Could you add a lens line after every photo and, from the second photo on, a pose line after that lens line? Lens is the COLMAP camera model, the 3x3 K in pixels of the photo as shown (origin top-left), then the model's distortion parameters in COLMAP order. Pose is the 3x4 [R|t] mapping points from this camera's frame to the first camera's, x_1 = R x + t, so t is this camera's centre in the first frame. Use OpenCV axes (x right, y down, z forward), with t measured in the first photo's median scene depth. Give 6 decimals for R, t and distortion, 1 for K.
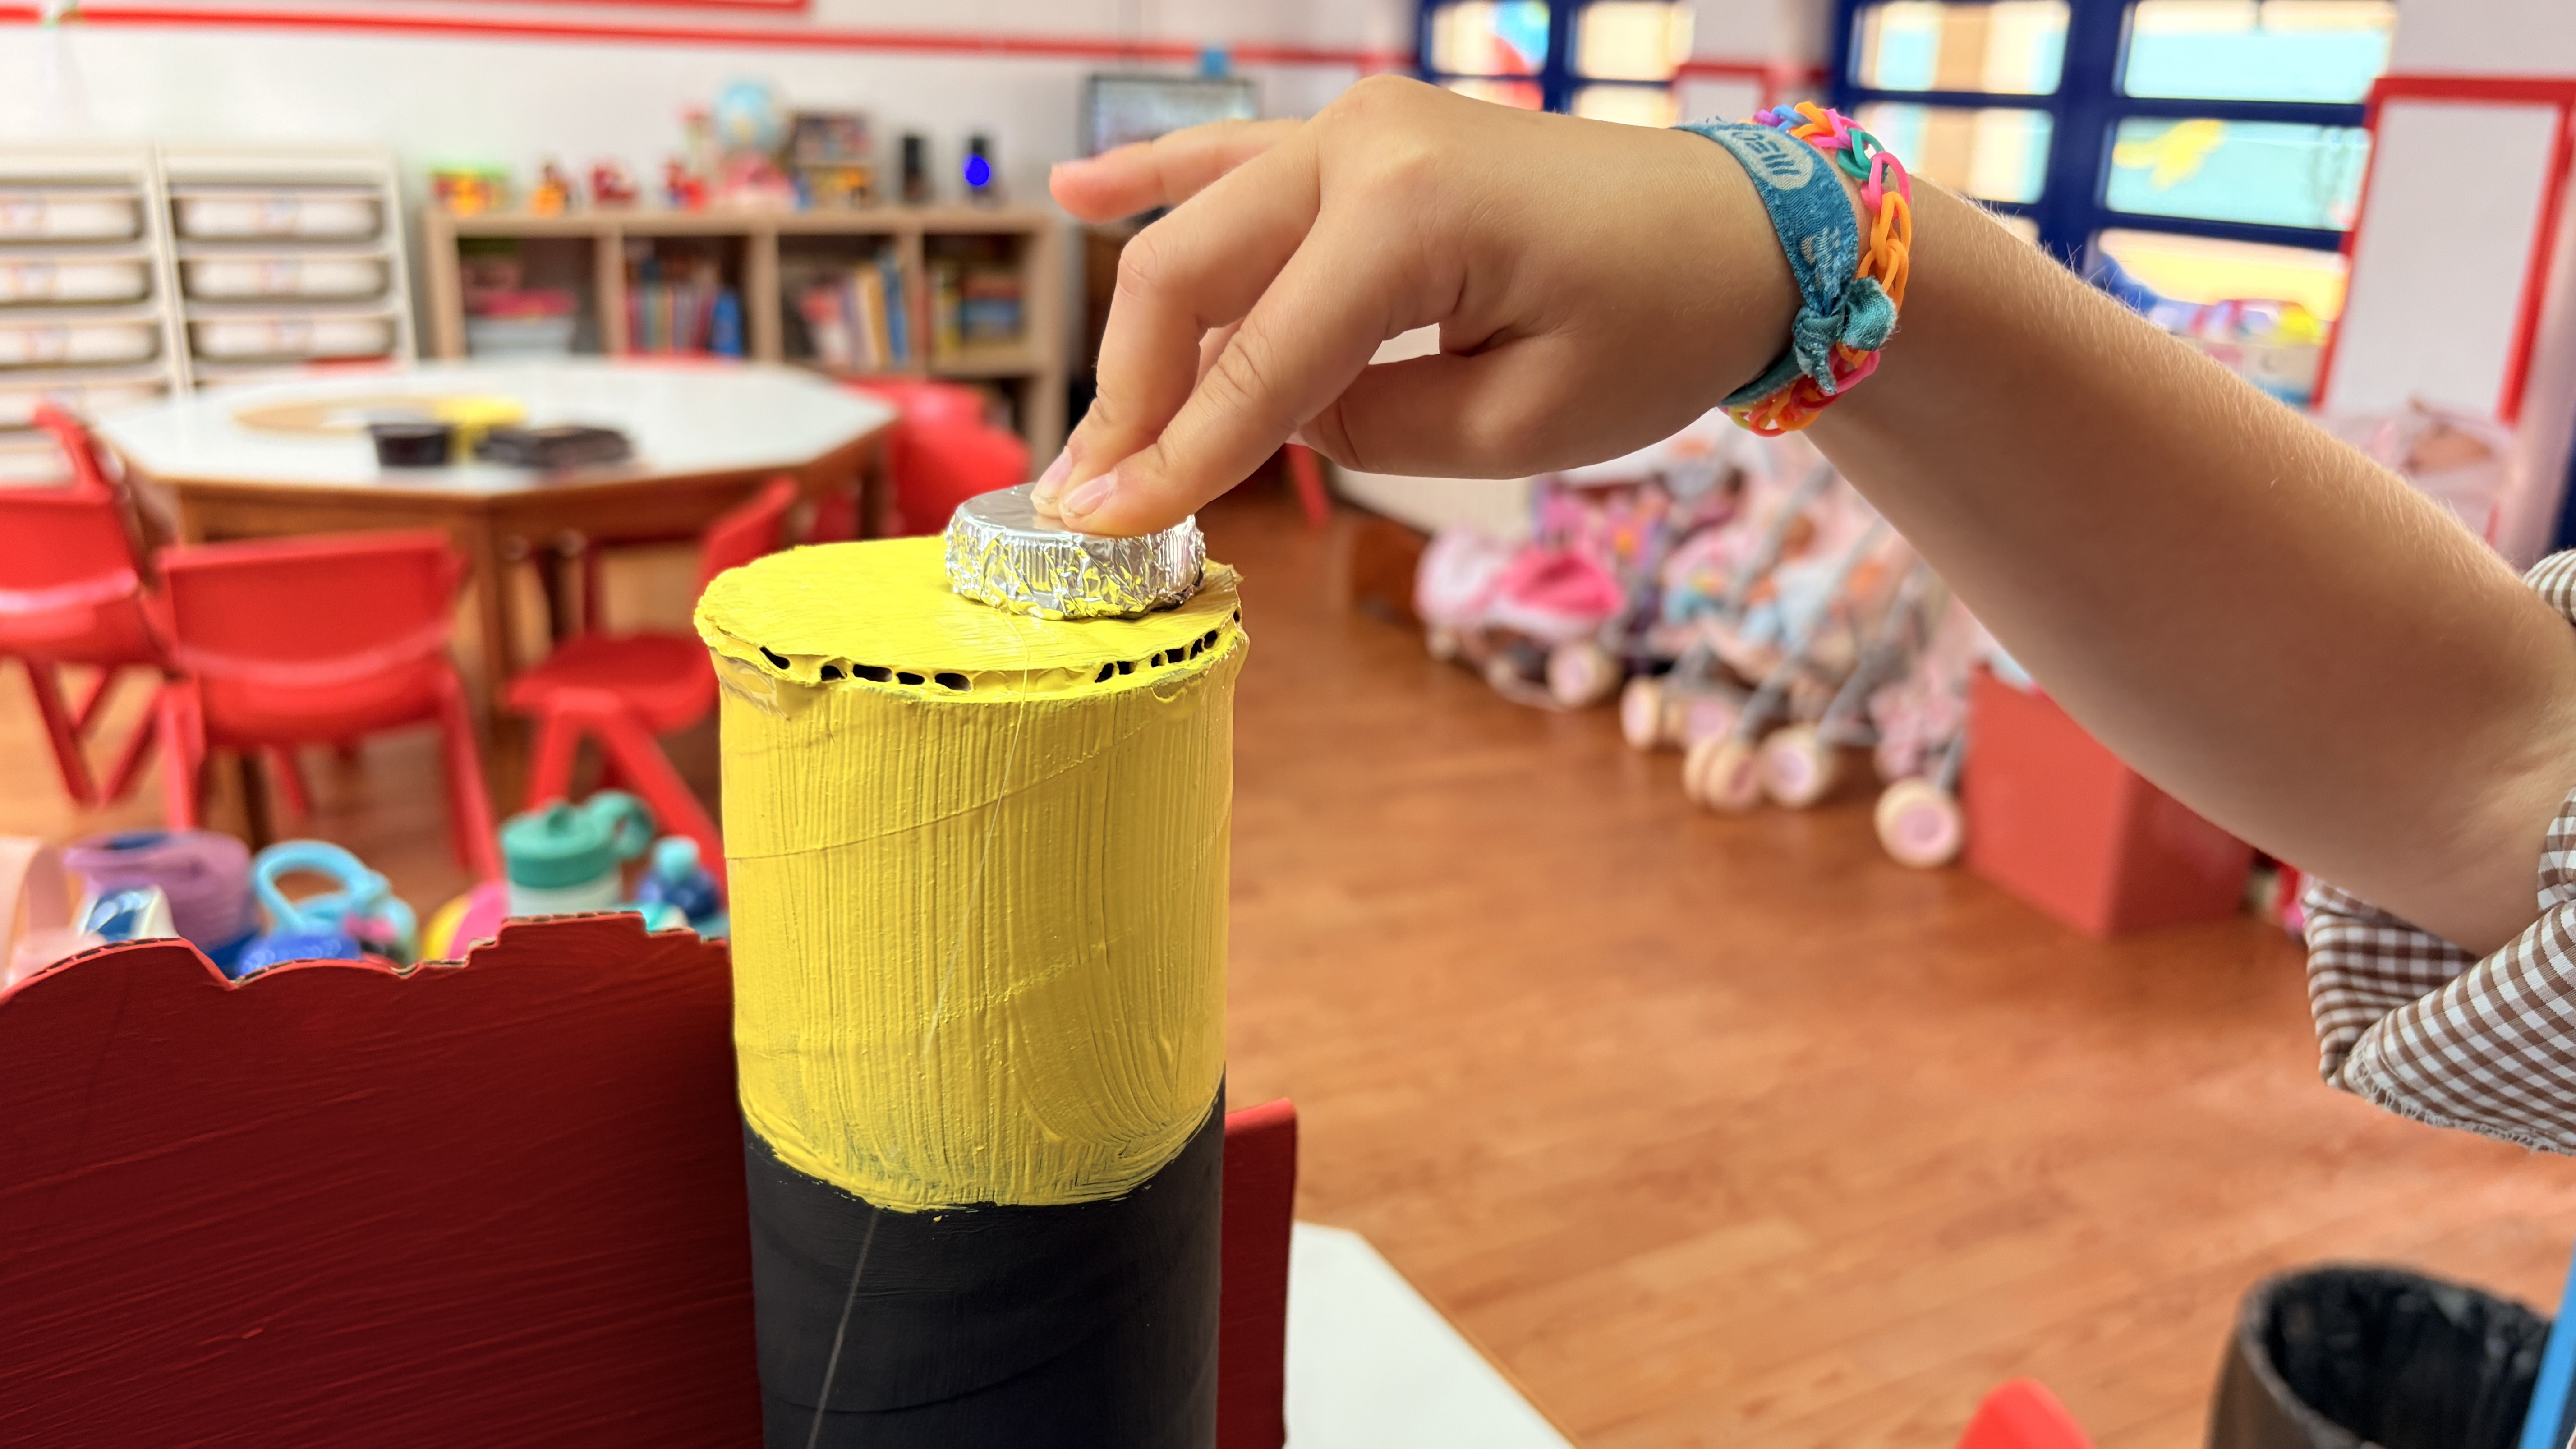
lens RADIAL K [[2027.9, 0, 1290.1], [0, 2027.9, 764.3], [0, 0, 1]] dist [0.071738, -0.001870]
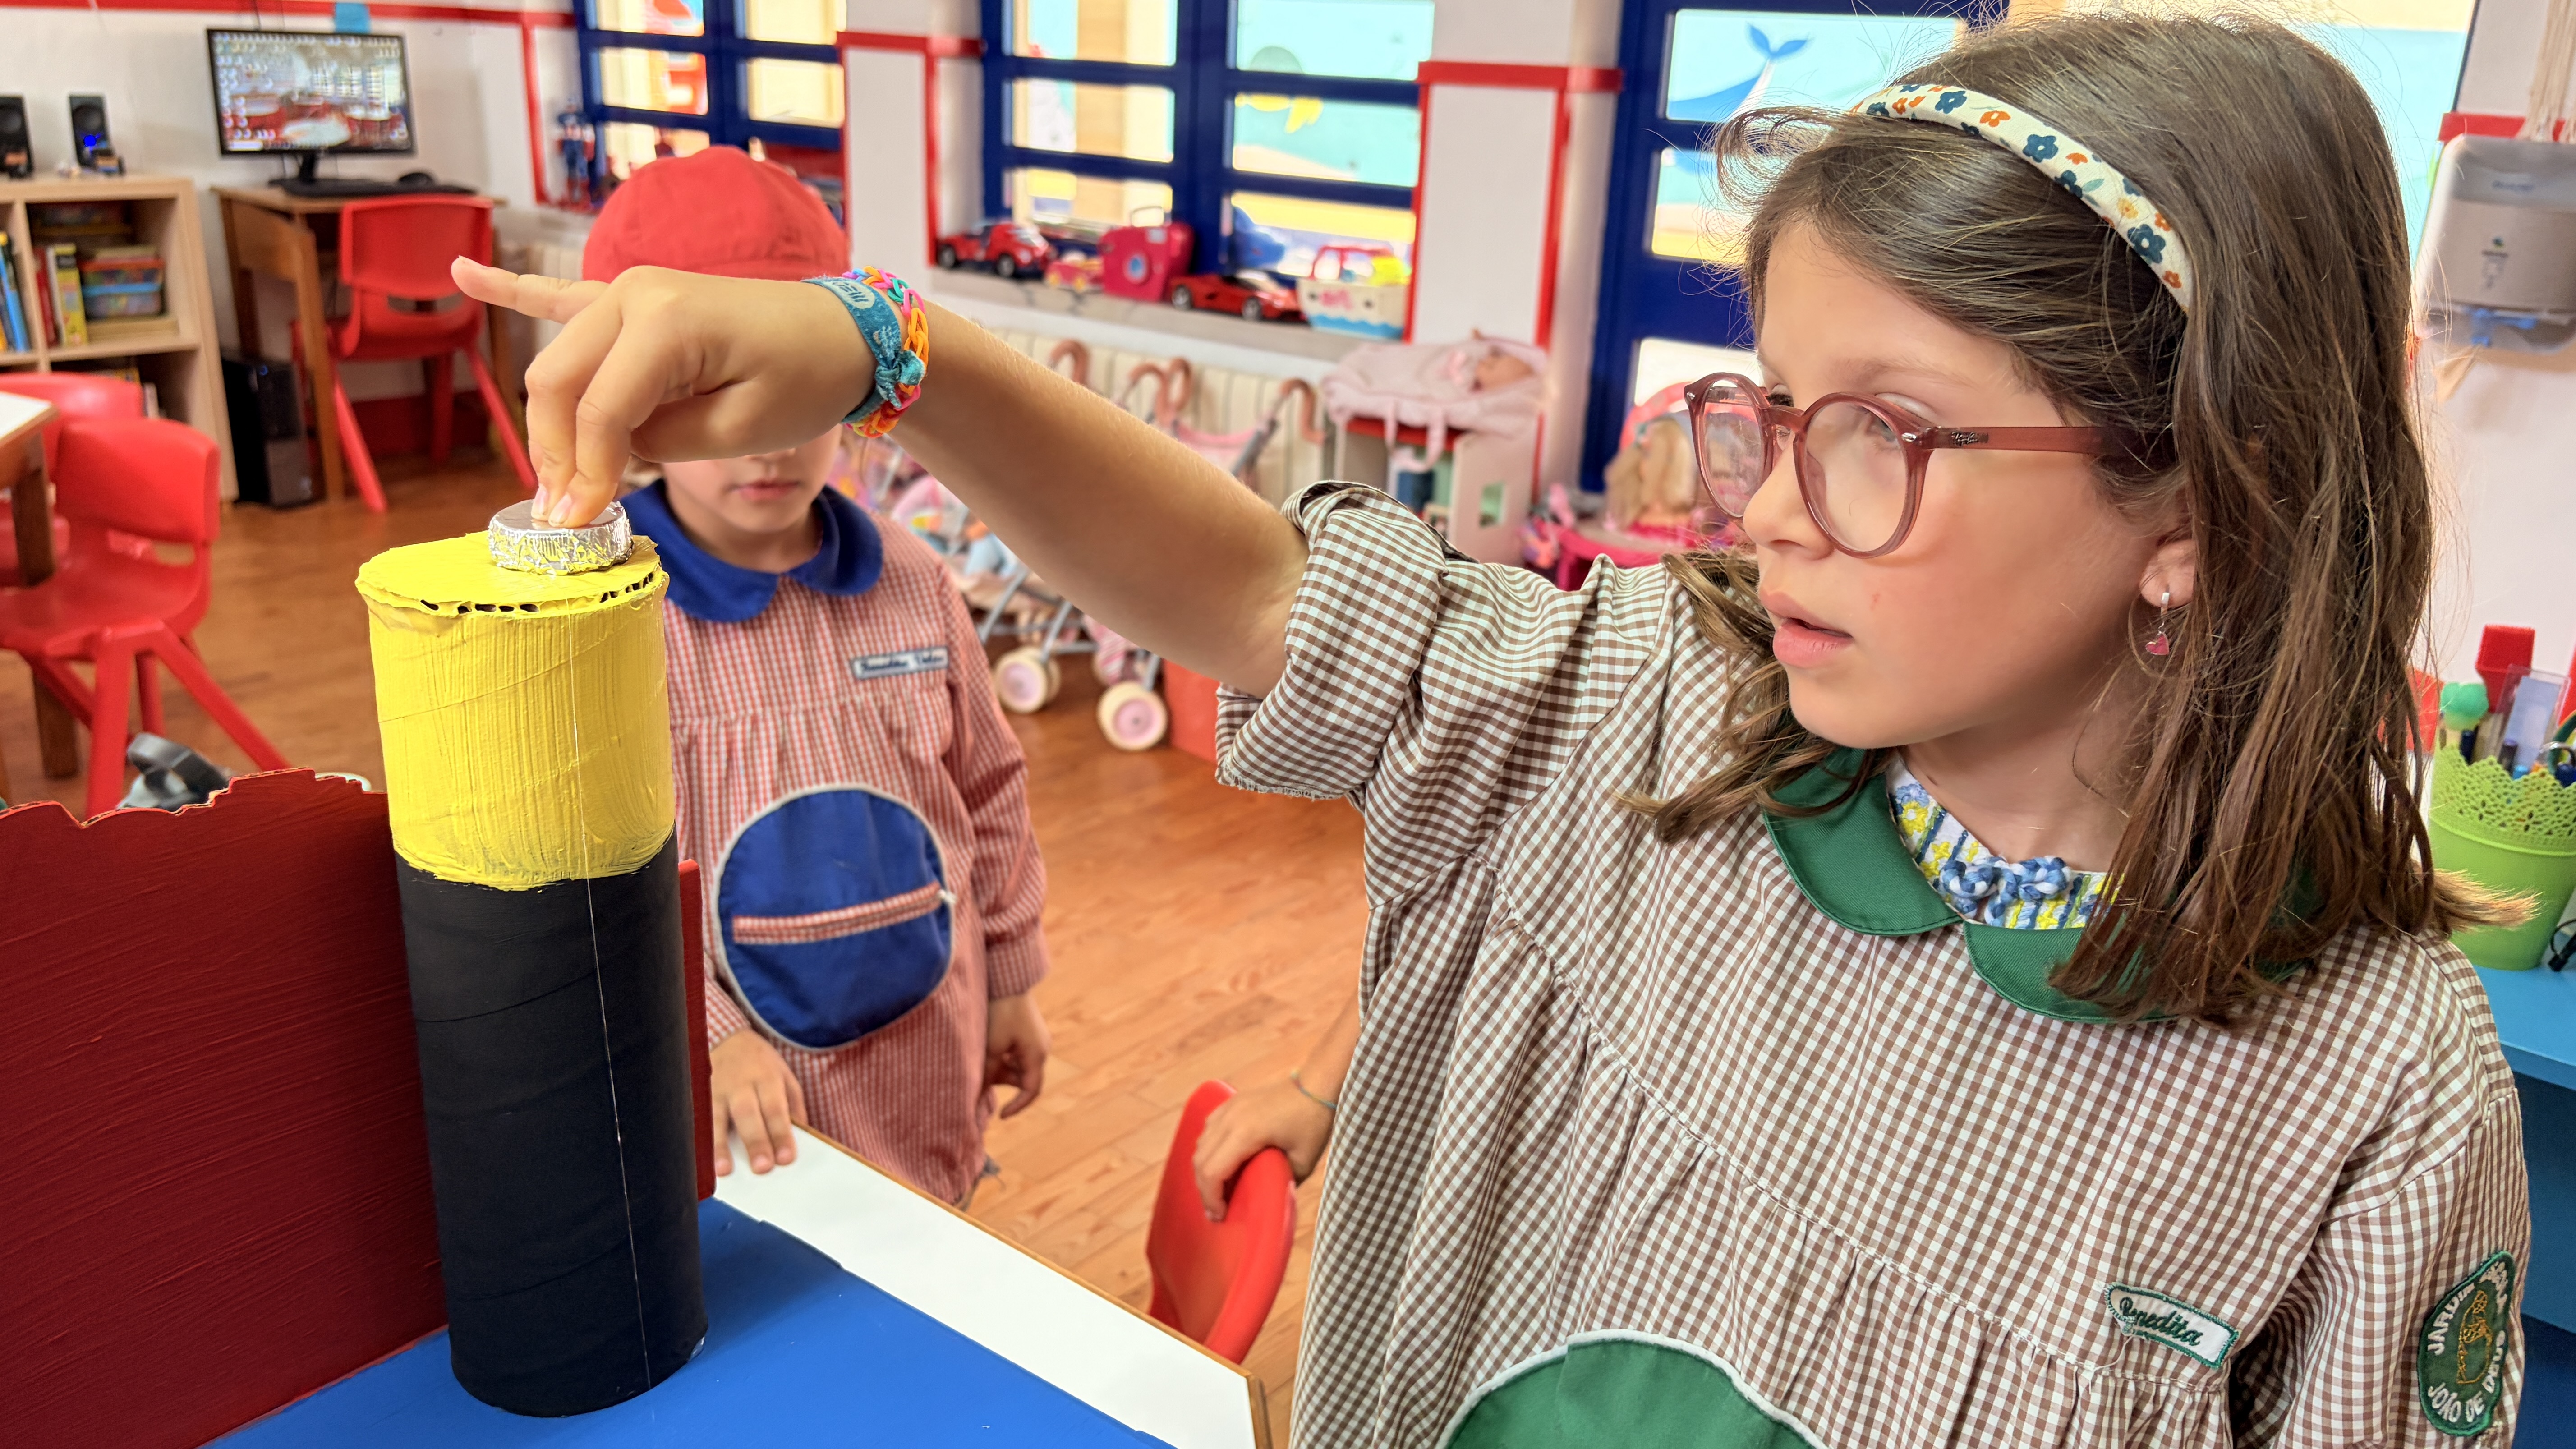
lens RADIAL K [[1961.1, 0, 1288.0], [0, 1961.1, 724.5], [0, 0, 1]] dist [0.005815, -0.003181]
pose [[0.925160, -0.116023, 0.361410, -0.165327], [0.110986, 0.993215, 0.034741, 0.078466], [-0.362988, 0.007970, 0.931760, -0.940756]]
